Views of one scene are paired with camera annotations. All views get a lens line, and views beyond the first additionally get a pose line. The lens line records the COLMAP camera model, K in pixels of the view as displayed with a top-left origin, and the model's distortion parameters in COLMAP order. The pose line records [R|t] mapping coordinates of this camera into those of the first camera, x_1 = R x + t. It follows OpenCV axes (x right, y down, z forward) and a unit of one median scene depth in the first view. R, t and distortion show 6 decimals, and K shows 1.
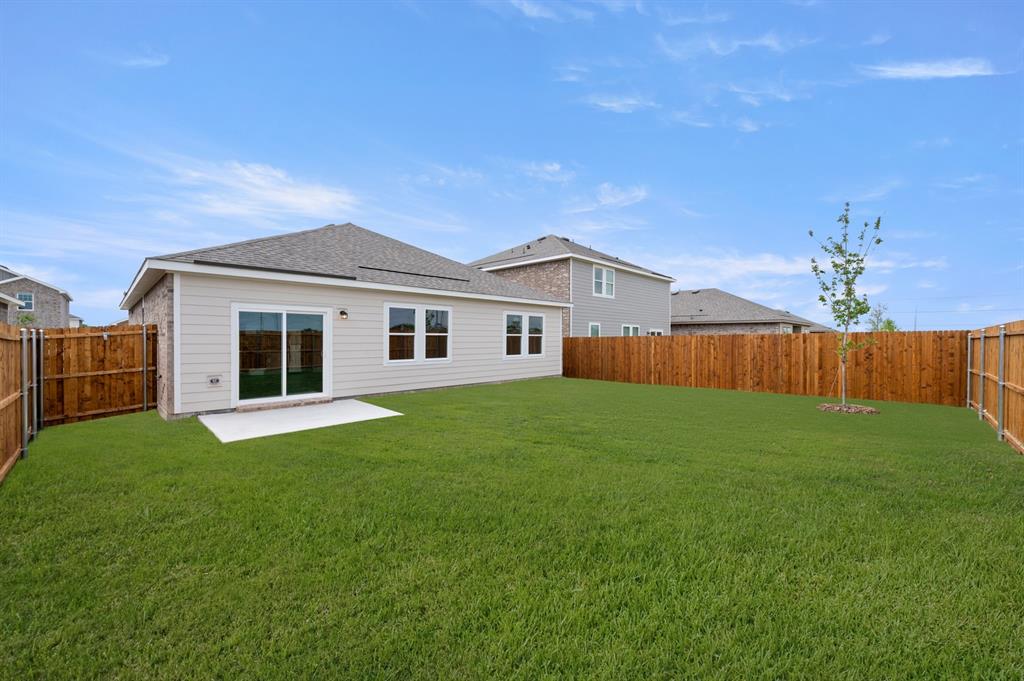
lens RADIAL K [[397.0, 0, 512.0], [0, 397.0, 340.5], [0, 0, 1]] dist [0.000283, 0.000039]
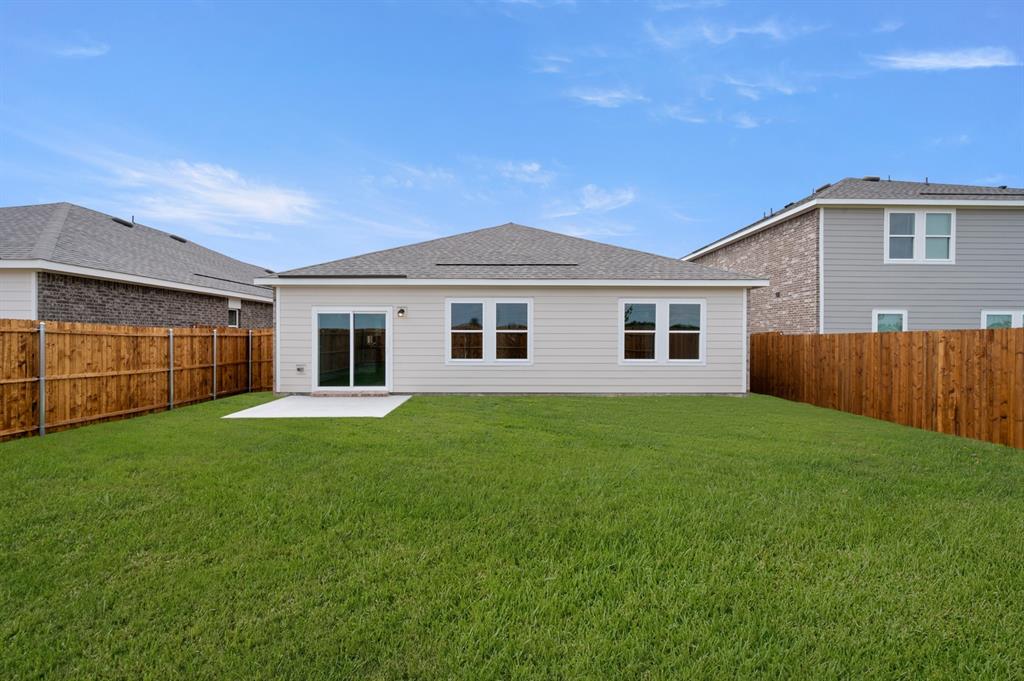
lens RADIAL K [[397.0, 0, 512.0], [0, 397.0, 340.5], [0, 0, 1]] dist [0.000283, 0.000039]
pose [[0.719874, 0.008170, -0.694057, 0.319329], [-0.004929, 0.999966, 0.006659, -0.001007], [0.694088, -0.001372, 0.719889, 0.295889]]
